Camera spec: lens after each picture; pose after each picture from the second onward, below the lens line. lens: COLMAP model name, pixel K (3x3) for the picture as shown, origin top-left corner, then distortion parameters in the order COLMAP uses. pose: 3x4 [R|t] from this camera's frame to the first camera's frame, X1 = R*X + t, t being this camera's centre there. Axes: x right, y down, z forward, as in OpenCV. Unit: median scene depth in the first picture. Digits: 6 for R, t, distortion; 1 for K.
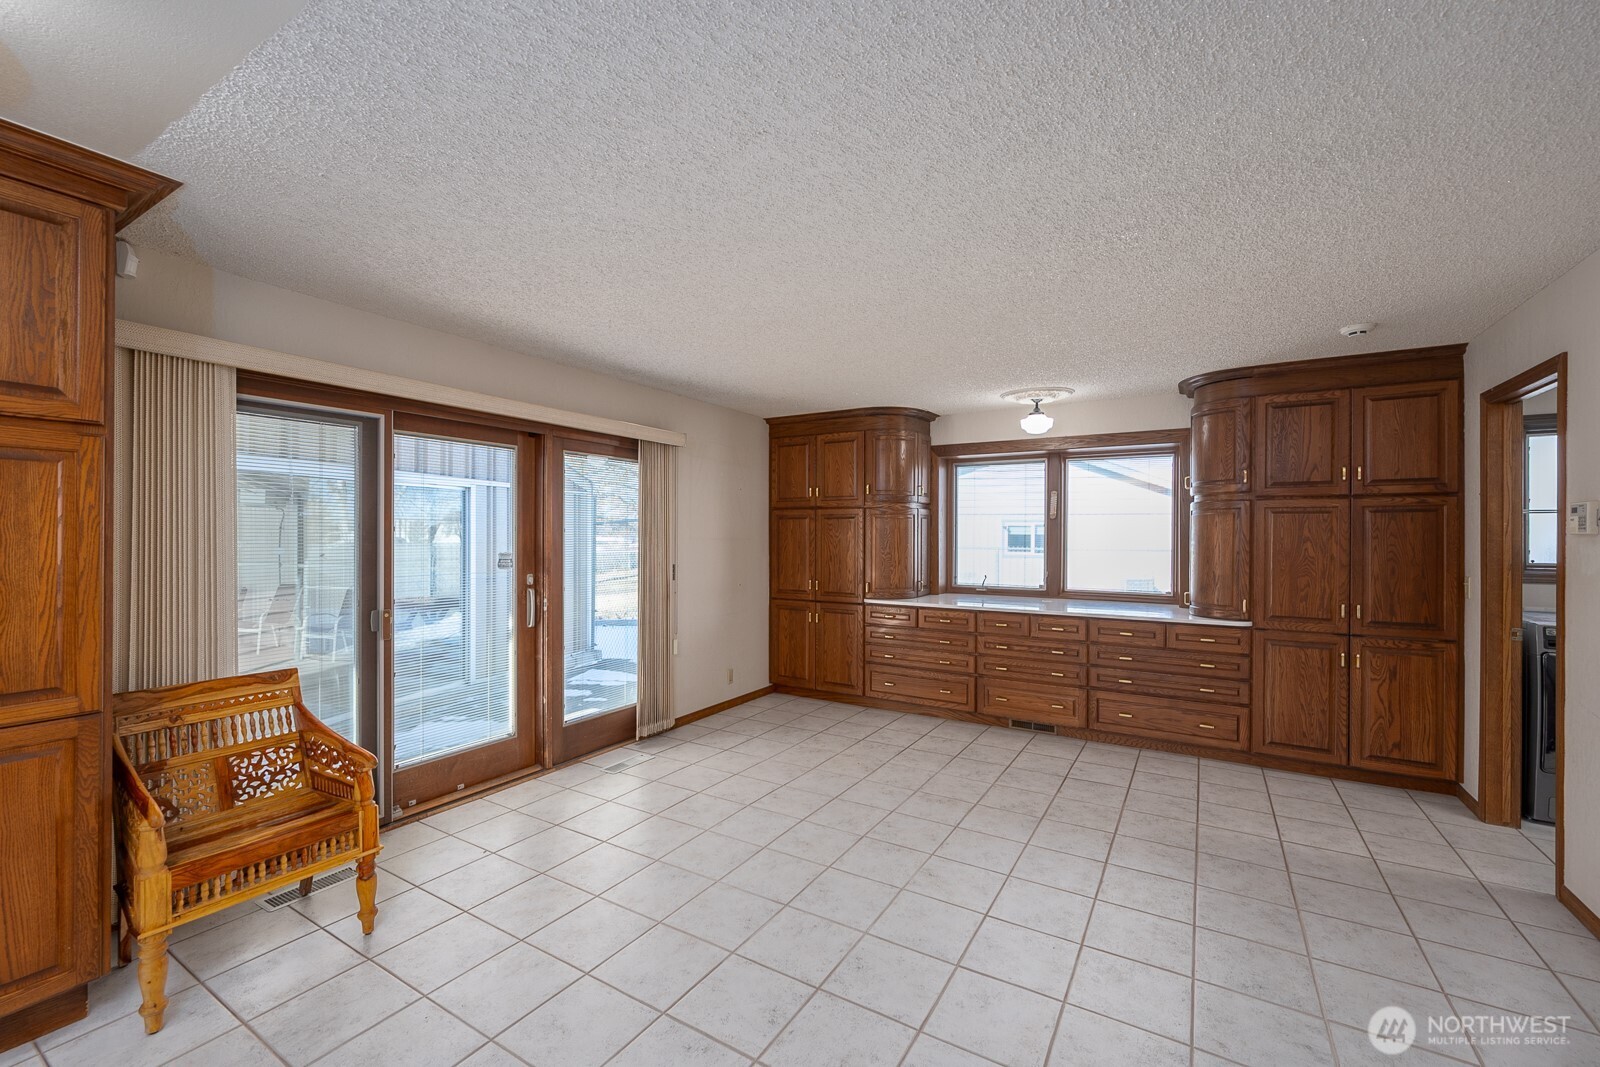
lens RADIAL K [[673.6, 0, 785.2], [0, 673.6, 536.3], [0, 0, 1]] dist [-0.001237, -0.000043]
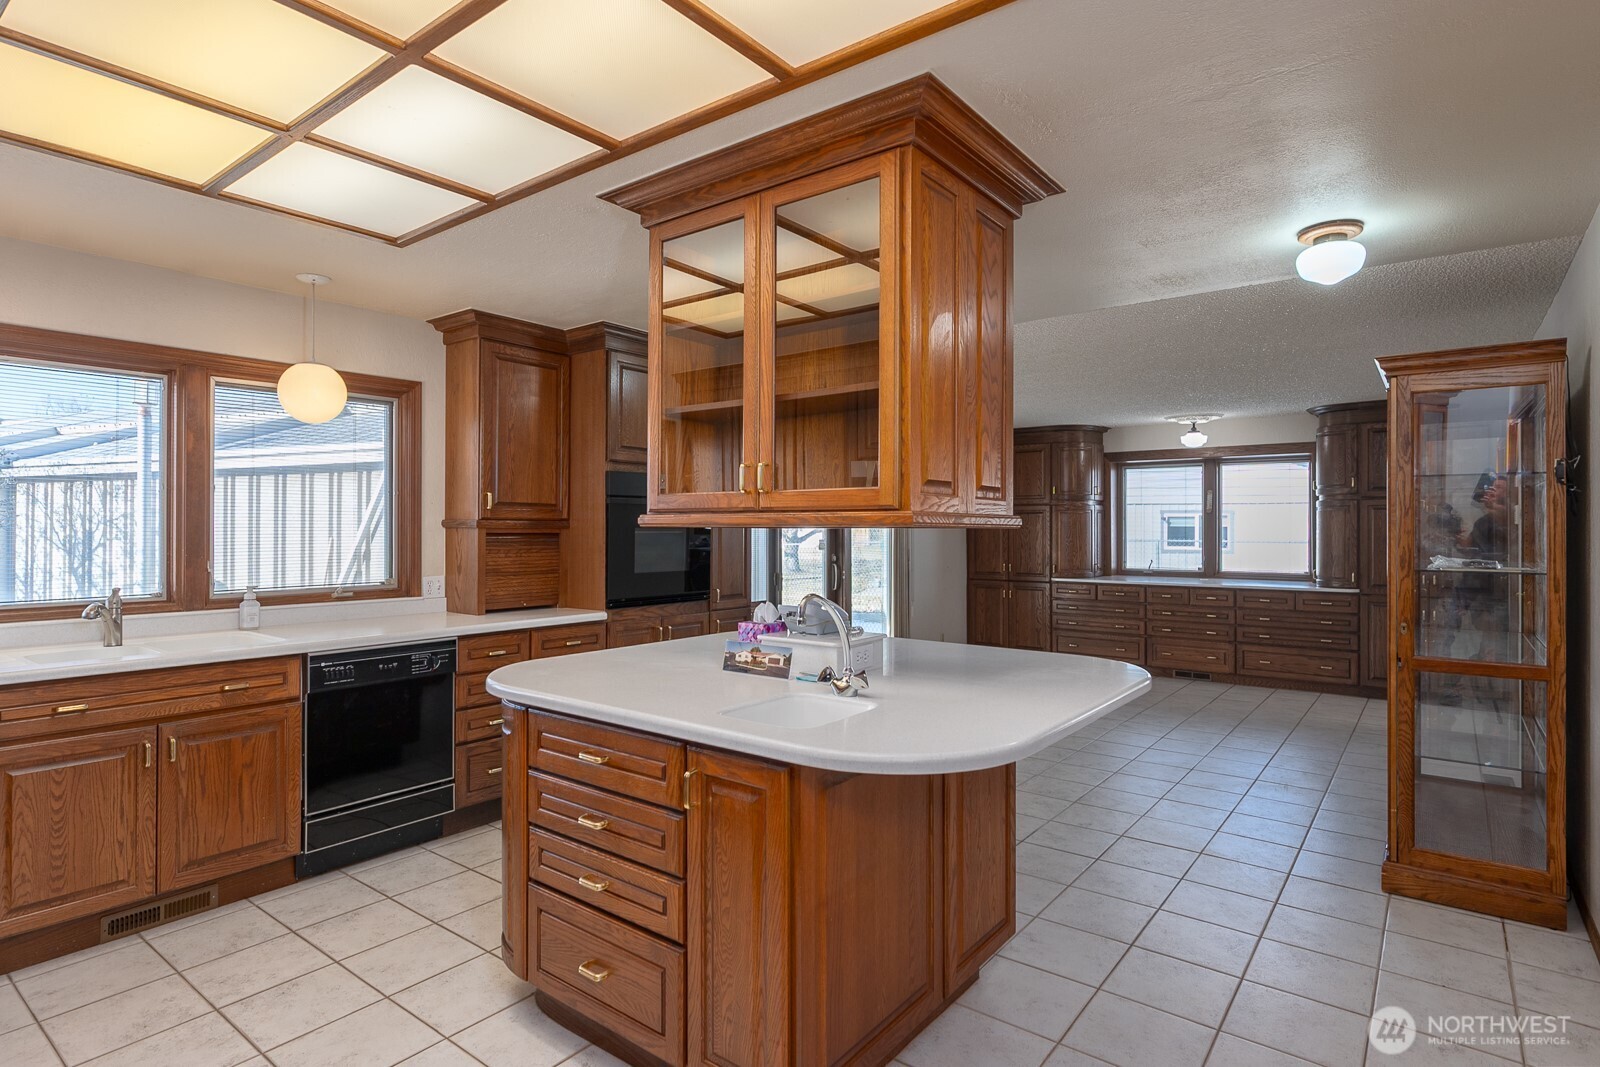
lens RADIAL K [[831.7, 0, 796.1], [0, 831.7, 524.2], [0, 0, 1]] dist [-0.000467, -0.000643]
pose [[0.995144, -0.003814, -0.098355, -0.219962], [0.003048, 0.999964, -0.007939, 0.004491], [0.098381, 0.007601, 0.995120, -0.634219]]
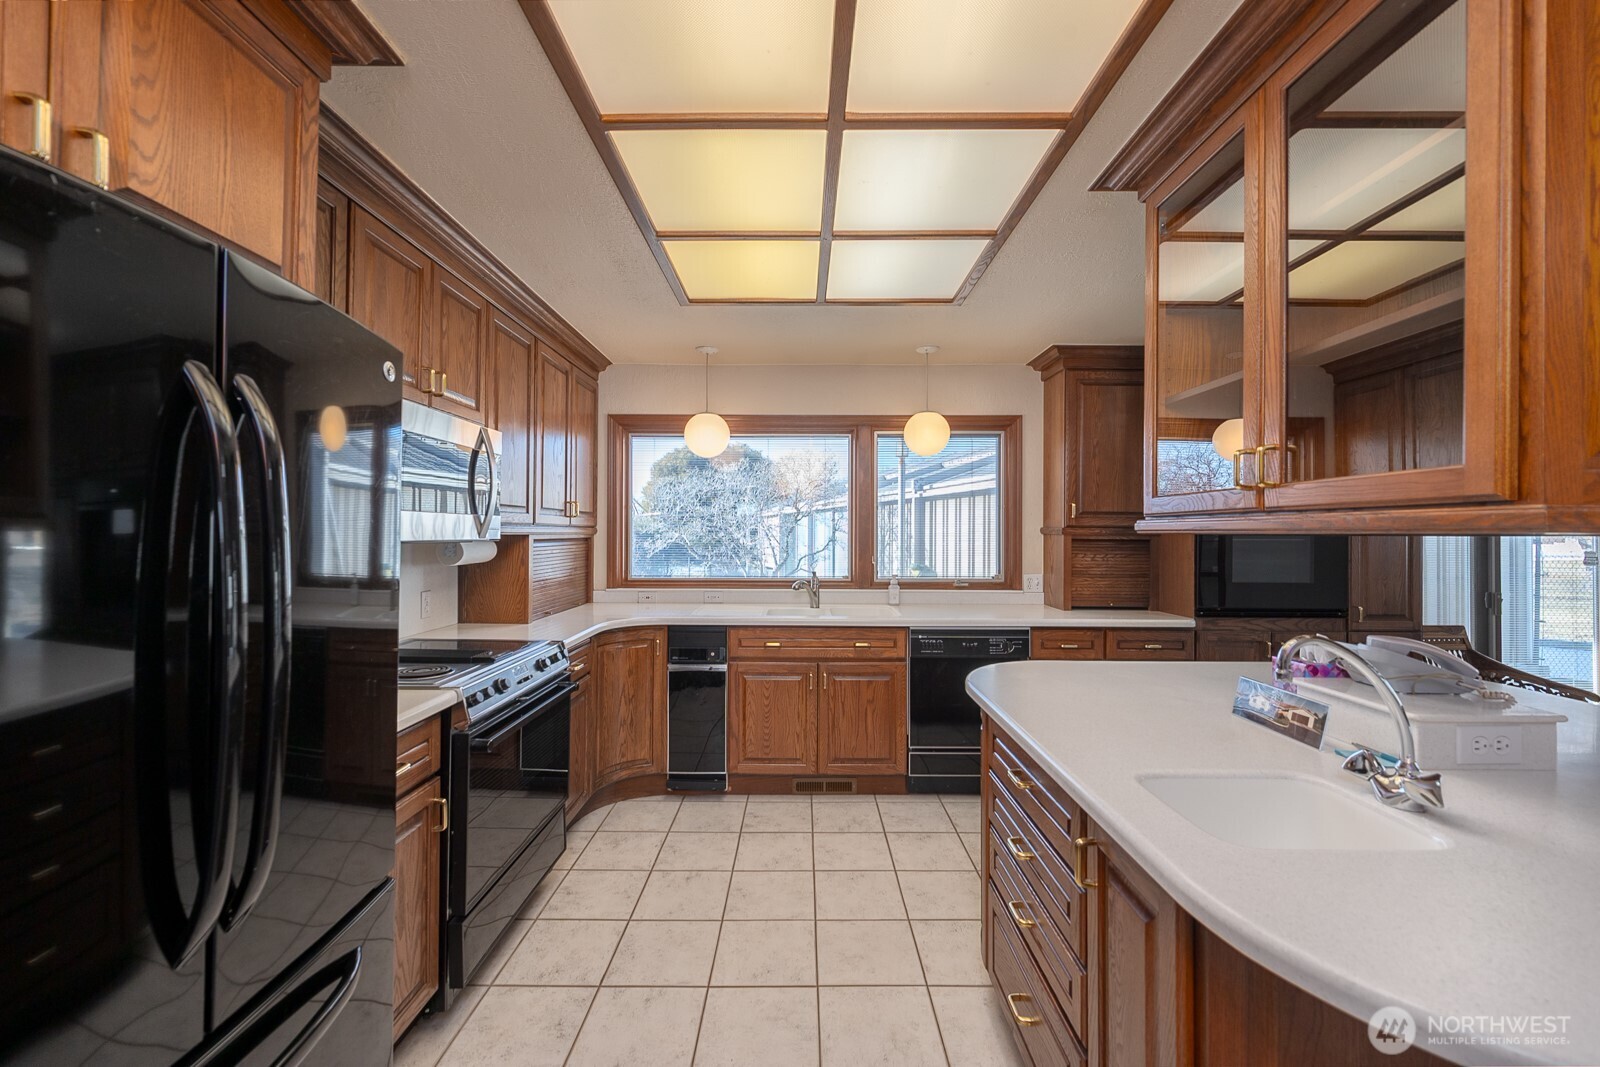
lens RADIAL K [[623.5, 0, 802.5], [0, 623.5, 529.4], [0, 0, 1]] dist [0.000457, 0.000035]
pose [[0.528437, -0.007454, -0.848940, -0.168583], [-0.004220, 0.999926, -0.011406, 0.004382], [0.848962, 0.009610, 0.528366, -0.474974]]
